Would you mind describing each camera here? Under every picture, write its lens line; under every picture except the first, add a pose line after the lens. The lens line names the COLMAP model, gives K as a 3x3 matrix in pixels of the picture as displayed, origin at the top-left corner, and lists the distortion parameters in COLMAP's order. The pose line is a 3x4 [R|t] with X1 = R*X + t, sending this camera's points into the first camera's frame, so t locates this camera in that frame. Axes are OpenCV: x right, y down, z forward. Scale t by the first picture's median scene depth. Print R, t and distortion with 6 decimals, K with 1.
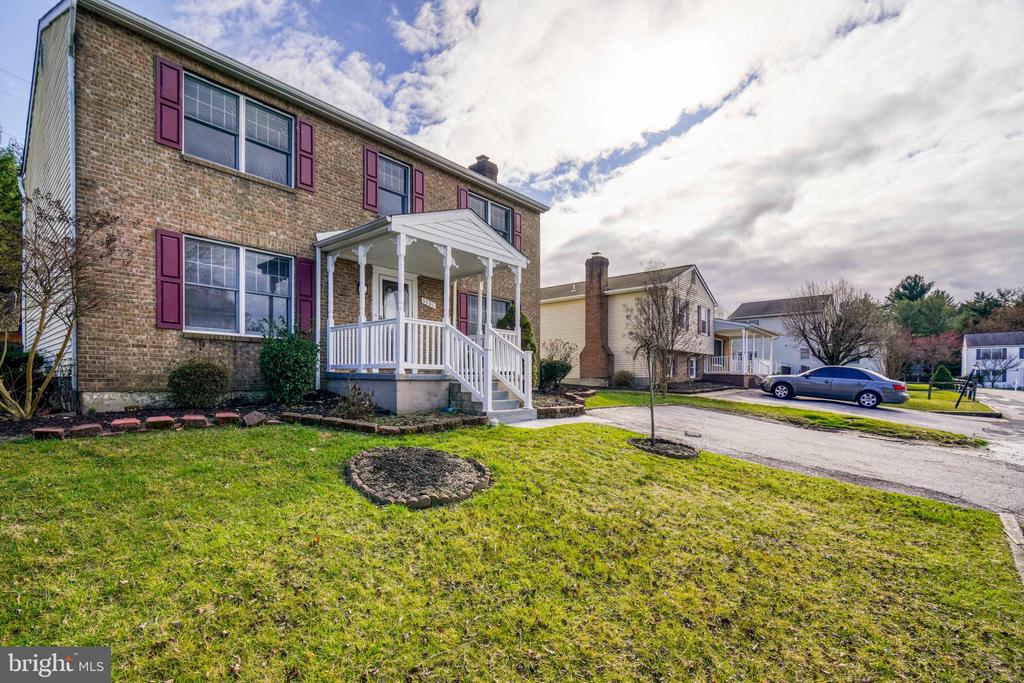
lens RADIAL K [[475.3, 0, 513.4], [0, 475.3, 381.6], [0, 0, 1]] dist [-0.002958, 0.000304]
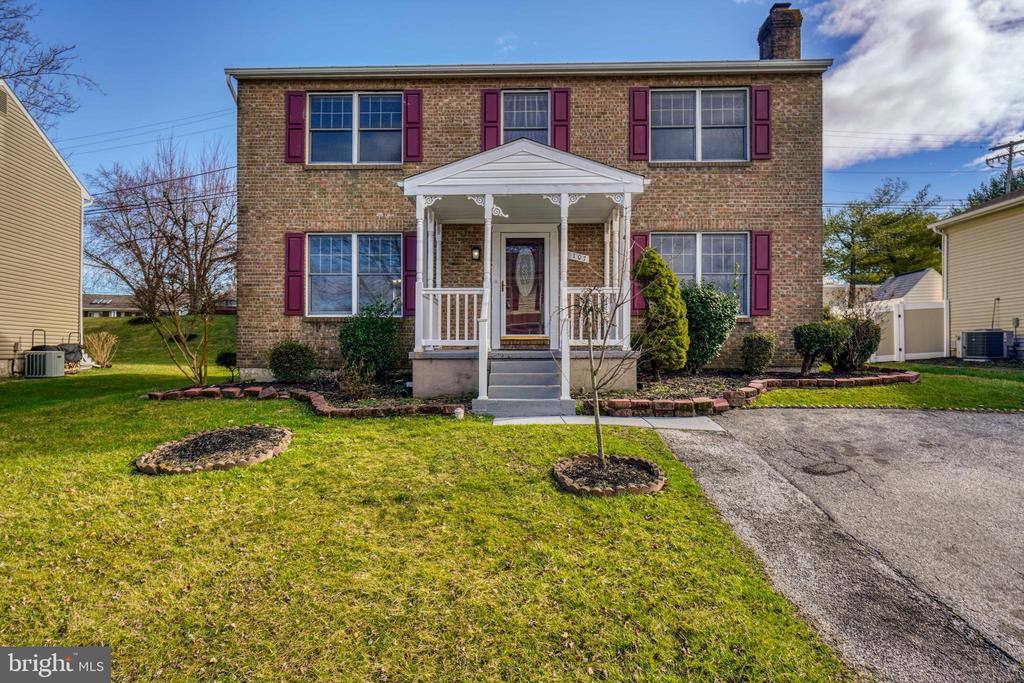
lens RADIAL K [[651.6, 0, 512.0], [0, 651.6, 341.5], [0, 0, 1]] dist [0.002588, 0.001668]
pose [[0.637963, -0.014946, -0.769922, 0.773816], [0.003379, 0.999856, -0.016610, -0.014194], [0.770060, 0.007995, 0.637922, 0.334019]]
